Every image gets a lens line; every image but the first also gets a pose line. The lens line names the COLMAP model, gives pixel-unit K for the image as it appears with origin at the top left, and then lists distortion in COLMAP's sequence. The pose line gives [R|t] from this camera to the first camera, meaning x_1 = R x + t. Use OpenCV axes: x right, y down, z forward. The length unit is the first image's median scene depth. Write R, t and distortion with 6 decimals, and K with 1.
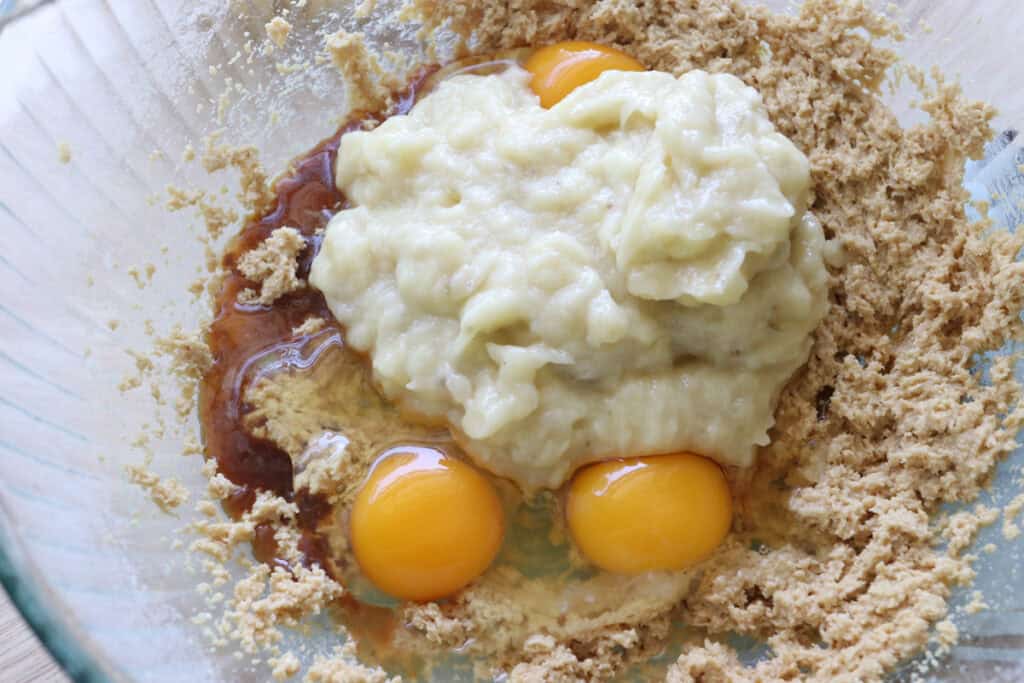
lens RADIAL K [[1745.6, 0, 512.0], [0, 1745.6, 341.5], [0, 0, 1]] dist [-0.033655, -0.102244]
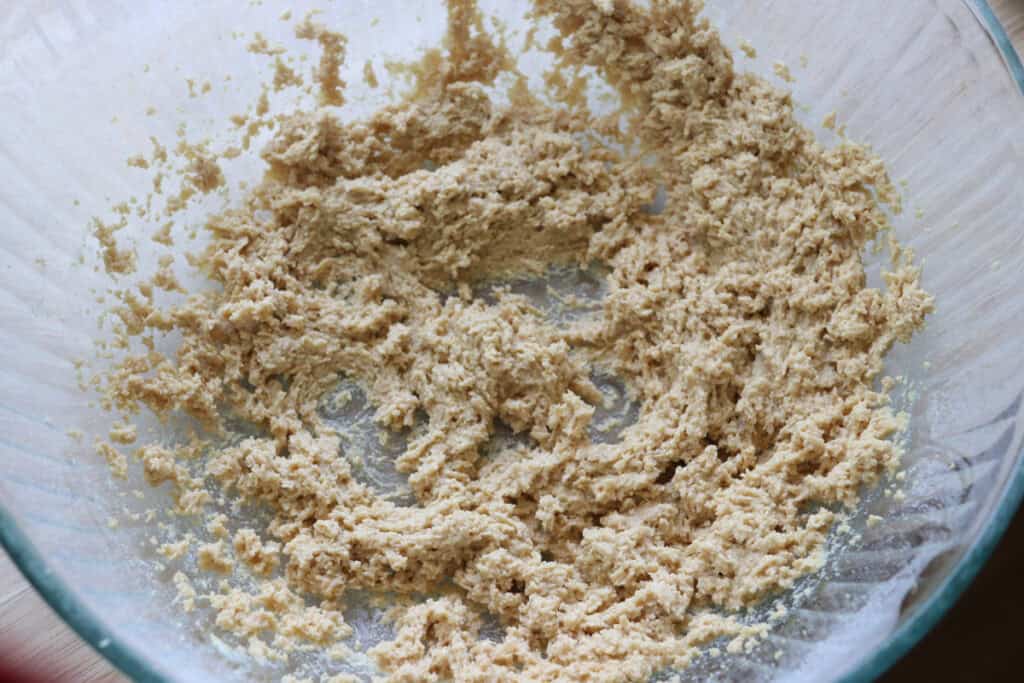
lens RADIAL K [[1745.6, 0, 512.0], [0, 1745.6, 341.5], [0, 0, 1]] dist [-0.033655, -0.102244]
pose [[0.864958, 0.472528, -0.169010, 0.245007], [-0.472883, 0.880182, 0.040747, -0.035345], [0.168014, 0.044678, 0.984772, -0.100715]]
